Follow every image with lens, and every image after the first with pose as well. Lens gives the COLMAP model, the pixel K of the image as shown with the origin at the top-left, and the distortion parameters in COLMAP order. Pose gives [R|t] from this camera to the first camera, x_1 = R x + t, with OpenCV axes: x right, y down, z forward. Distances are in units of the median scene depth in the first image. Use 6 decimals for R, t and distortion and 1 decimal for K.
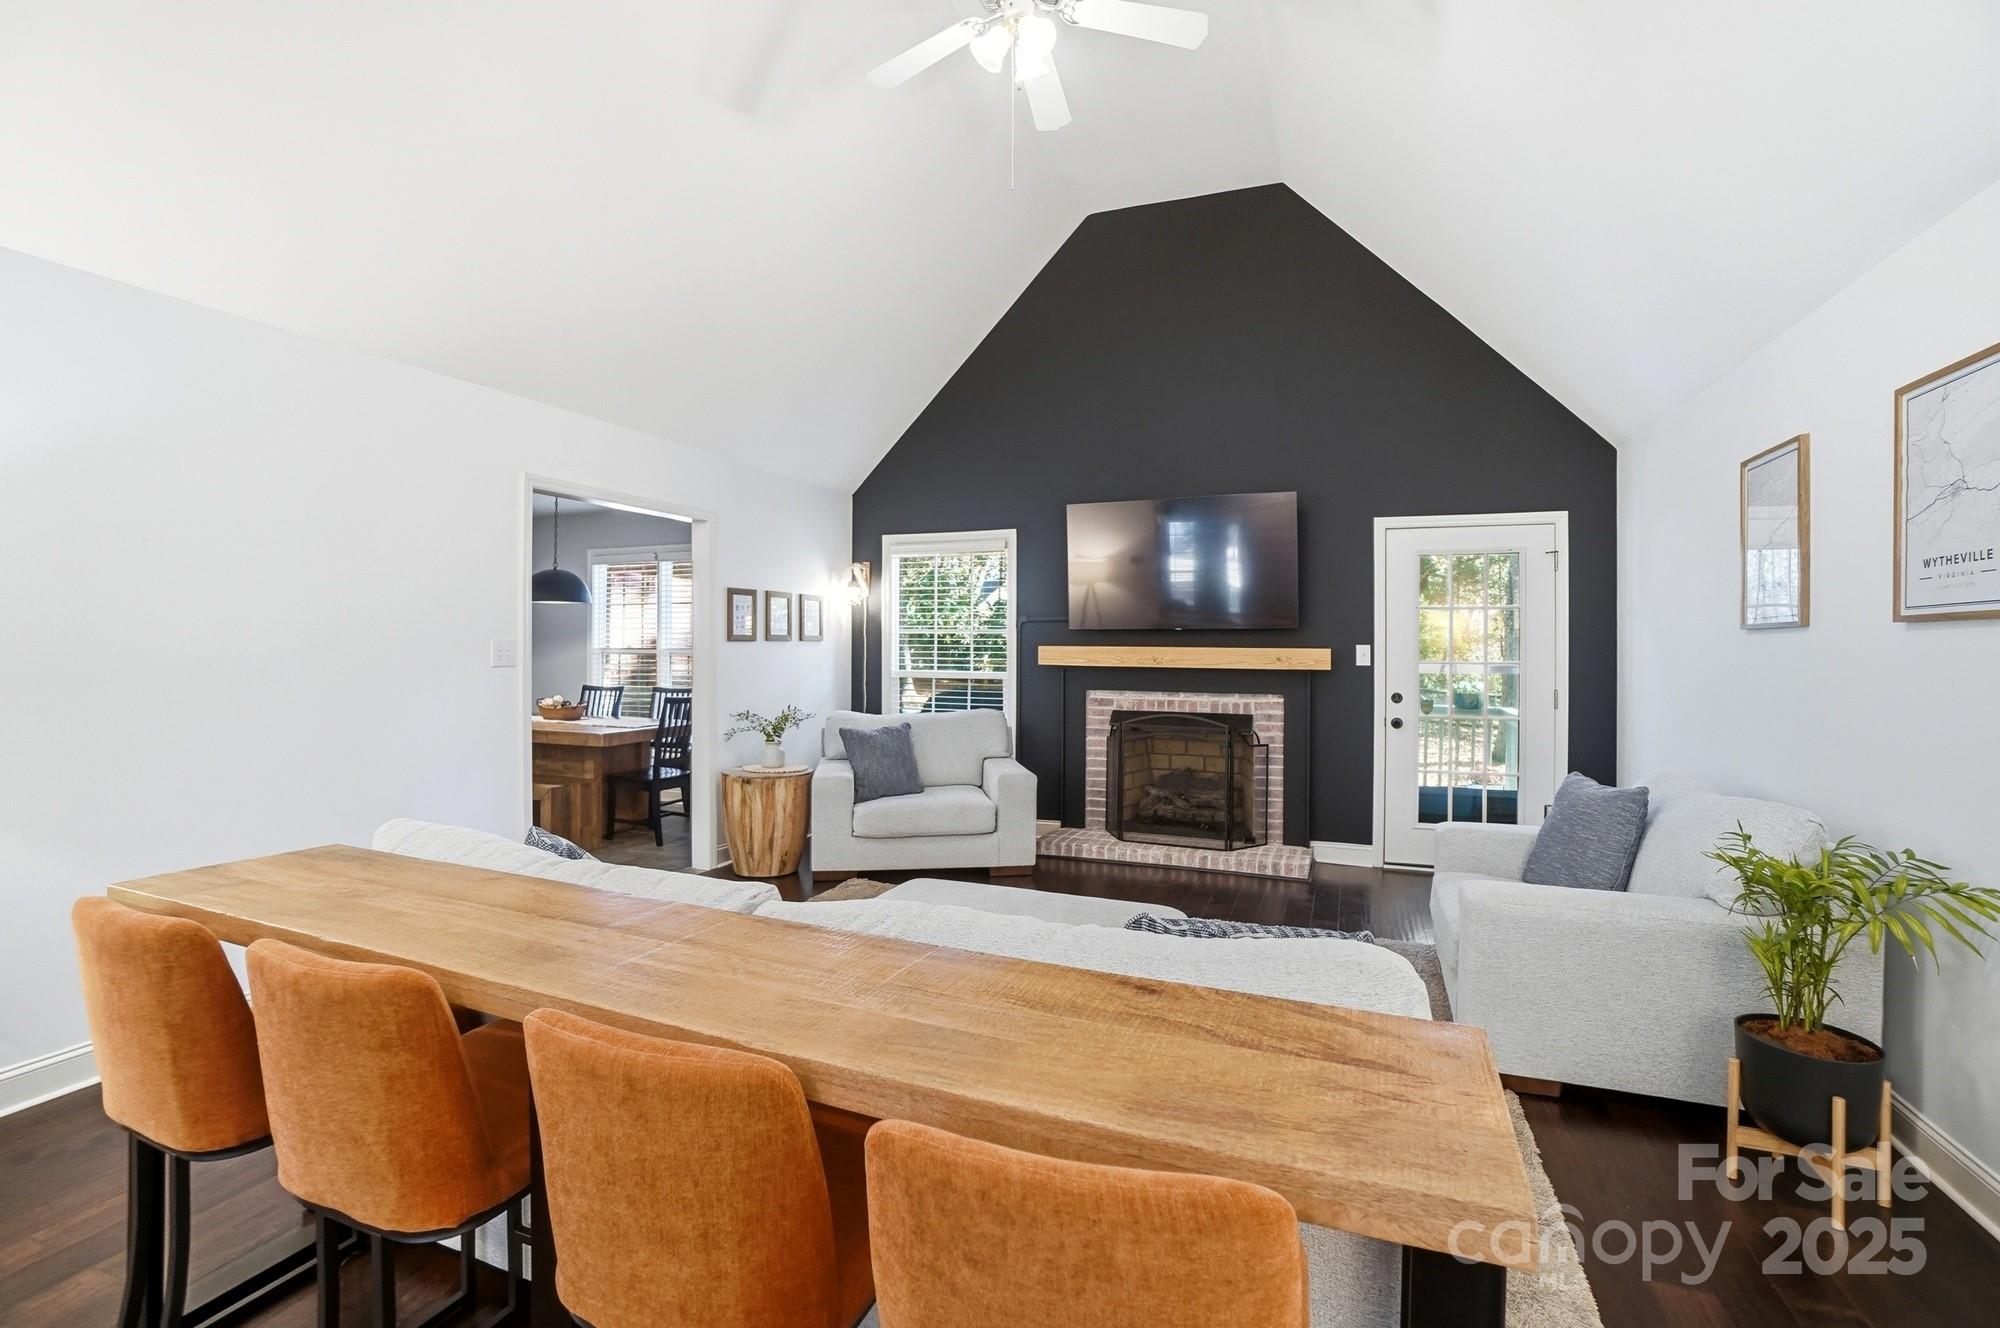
lens RADIAL K [[889.9, 0, 1000.0], [0, 889.9, 664.0], [0, 0, 1]] dist [-0.069114, 0.026743]
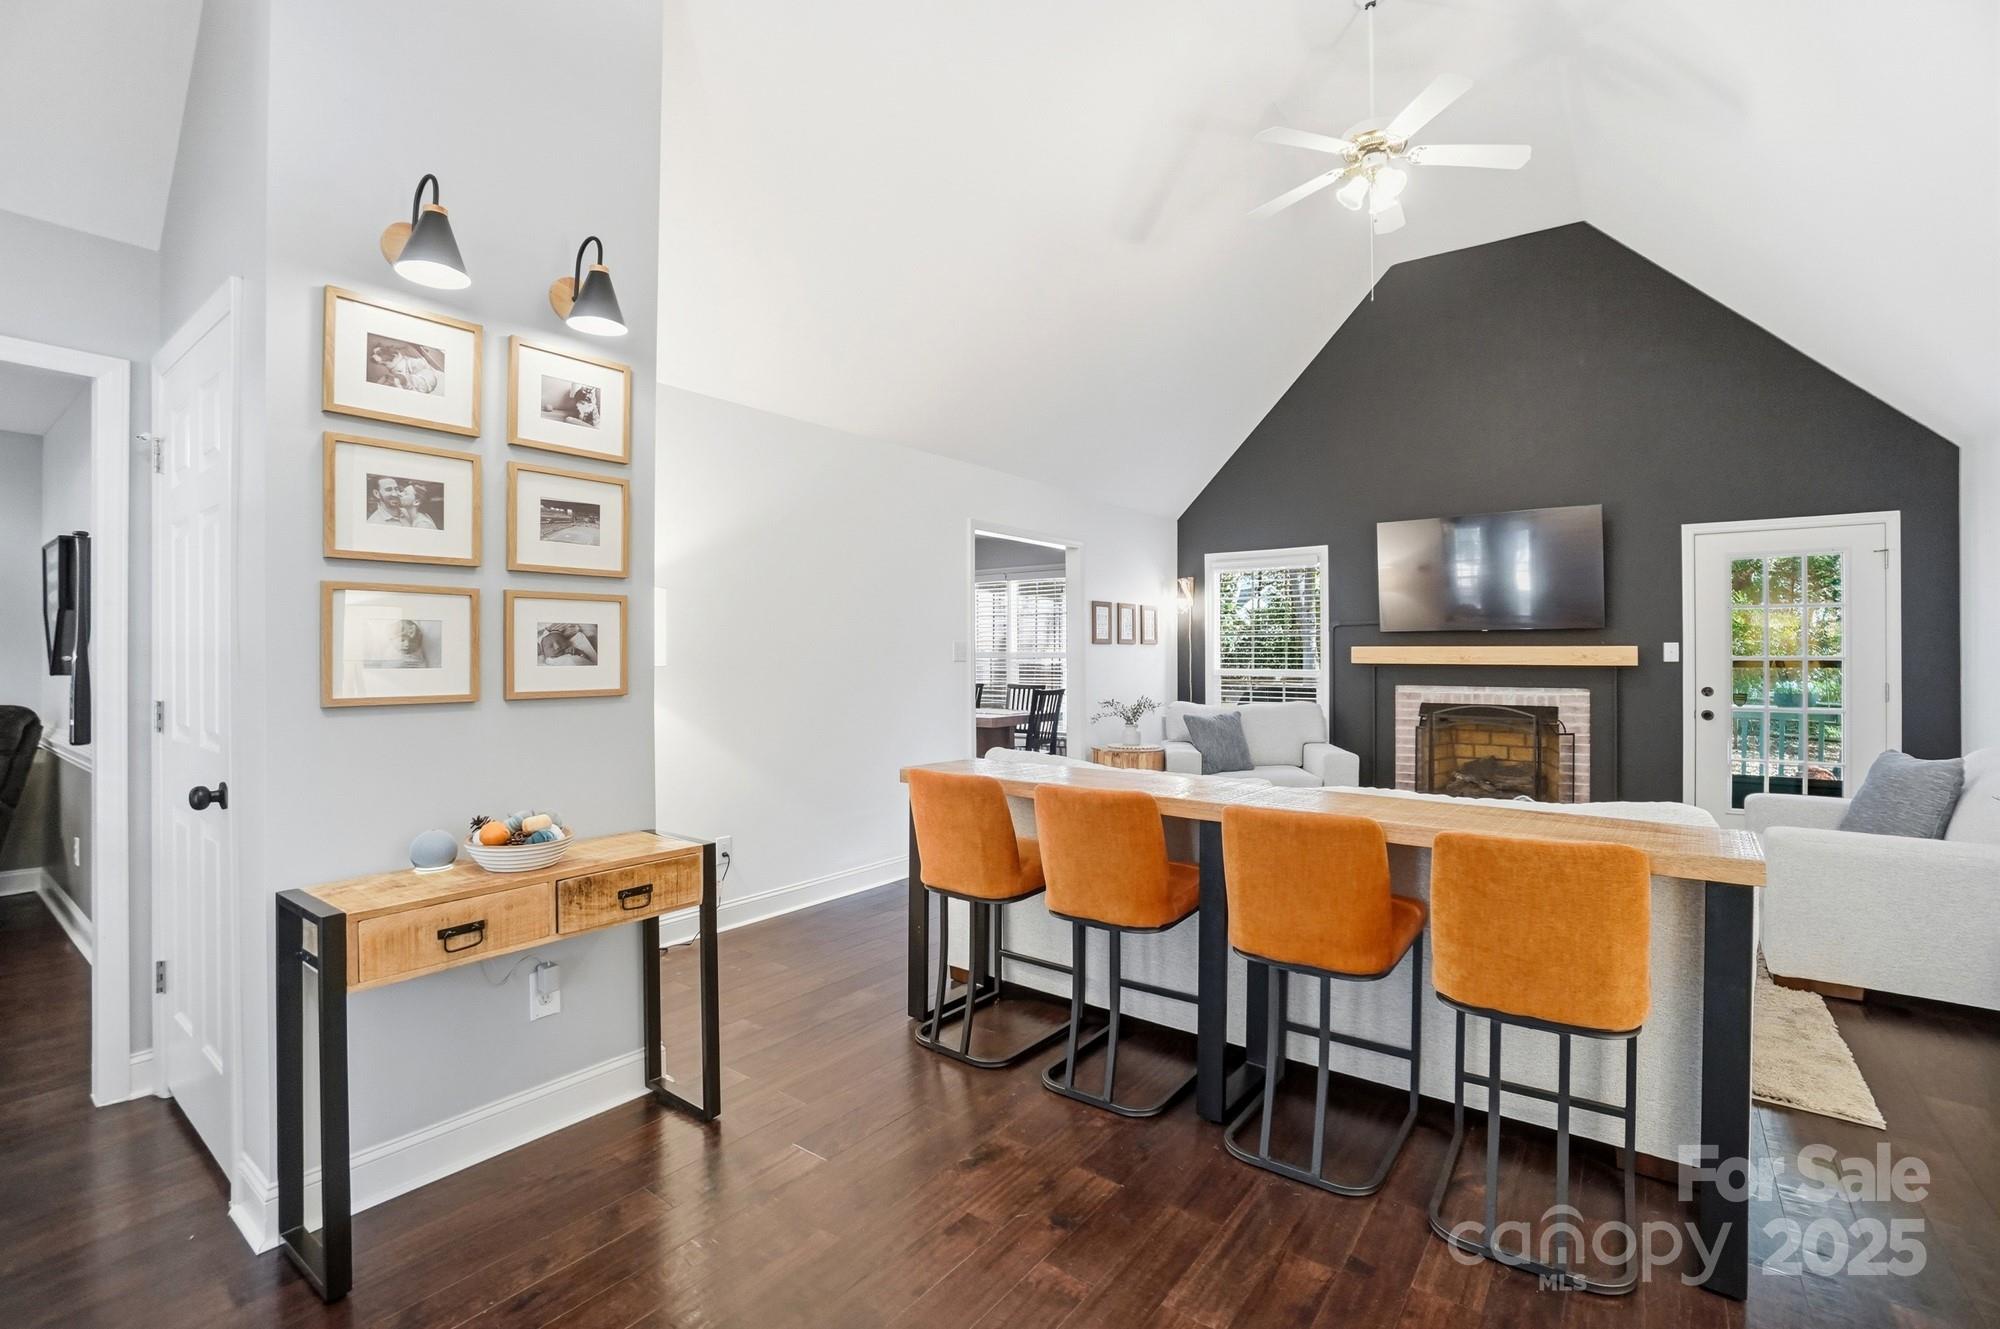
lens RADIAL K [[889.9, 0, 1000.0], [0, 889.9, 664.5], [0, 0, 1]] dist [-0.069114, 0.026743]
pose [[0.964006, -0.002543, -0.265870, -0.097964], [-0.000723, 0.999925, -0.012186, 0.018059], [0.265881, 0.011940, 0.963932, -0.231753]]
